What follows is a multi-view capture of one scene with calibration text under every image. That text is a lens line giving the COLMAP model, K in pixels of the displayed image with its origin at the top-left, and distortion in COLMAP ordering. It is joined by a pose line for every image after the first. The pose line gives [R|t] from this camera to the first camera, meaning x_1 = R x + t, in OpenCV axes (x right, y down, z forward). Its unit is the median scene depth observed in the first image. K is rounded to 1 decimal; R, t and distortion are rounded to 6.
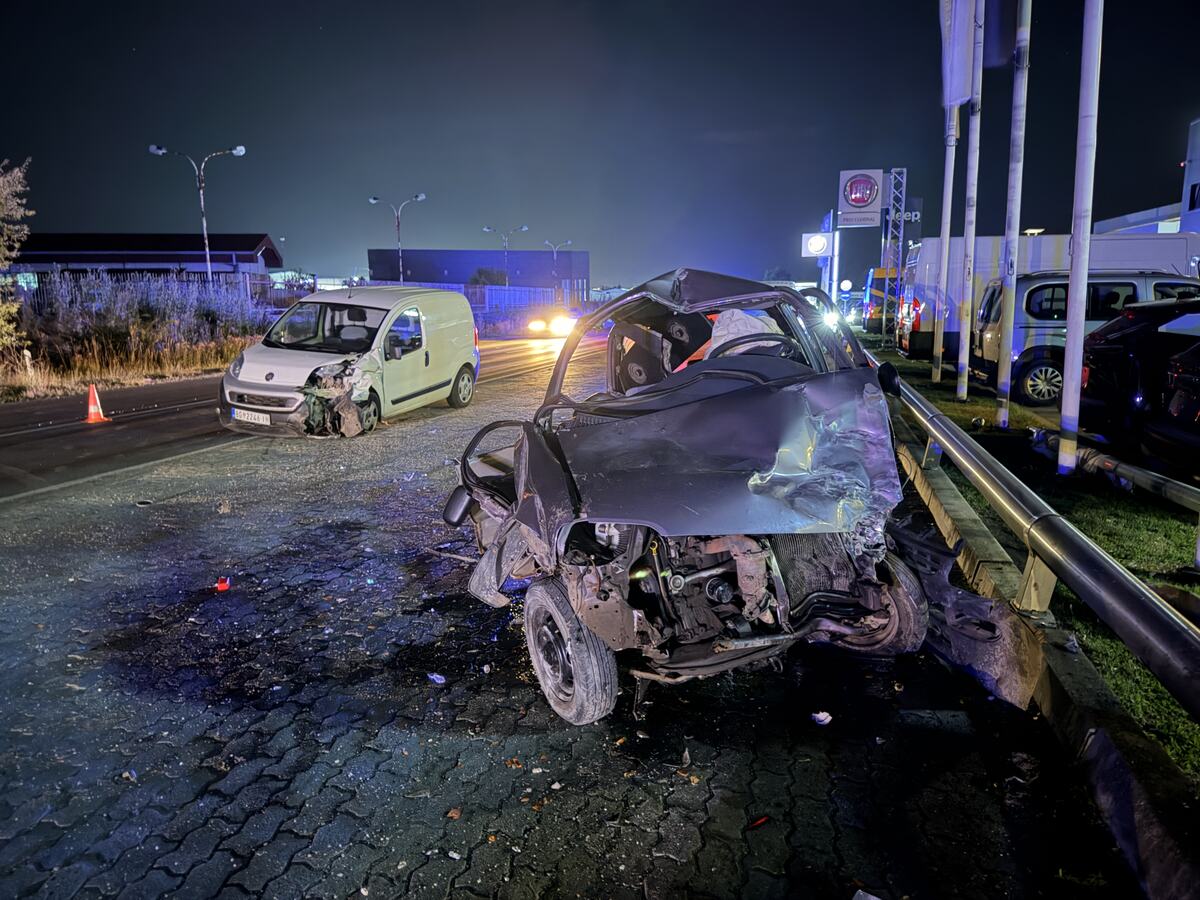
lens RADIAL K [[855.4, 0, 600.0], [0, 855.4, 450.0], [0, 0, 1]] dist [-0.003109, 0.003174]
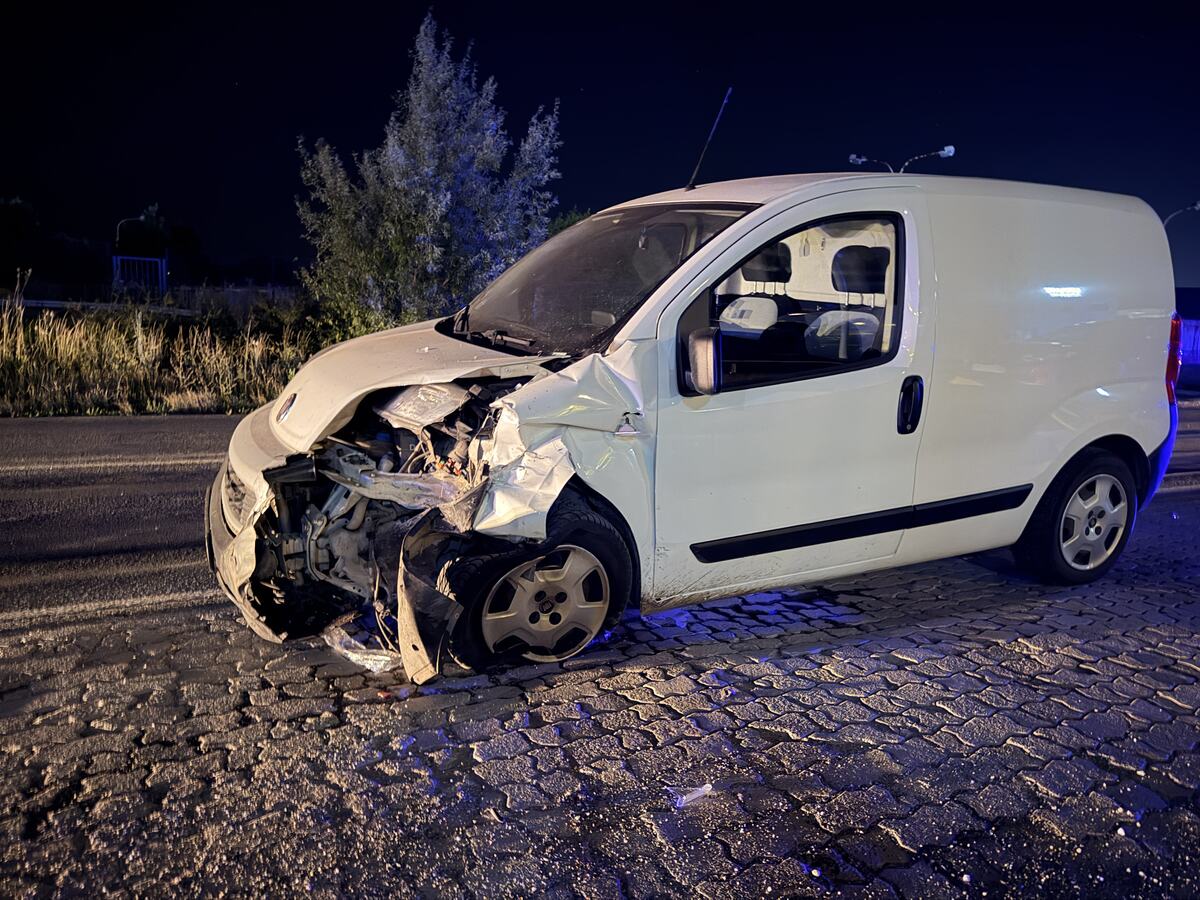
lens RADIAL K [[858.8, 0, 600.0], [0, 858.8, 450.0], [0, 0, 1]] dist [0.061738, -0.106138]
pose [[0.694093, 0.133055, -0.707482, -0.079172], [-0.168617, 0.985481, 0.019911, -0.085434], [0.699859, 0.105473, 0.706450, 0.774001]]
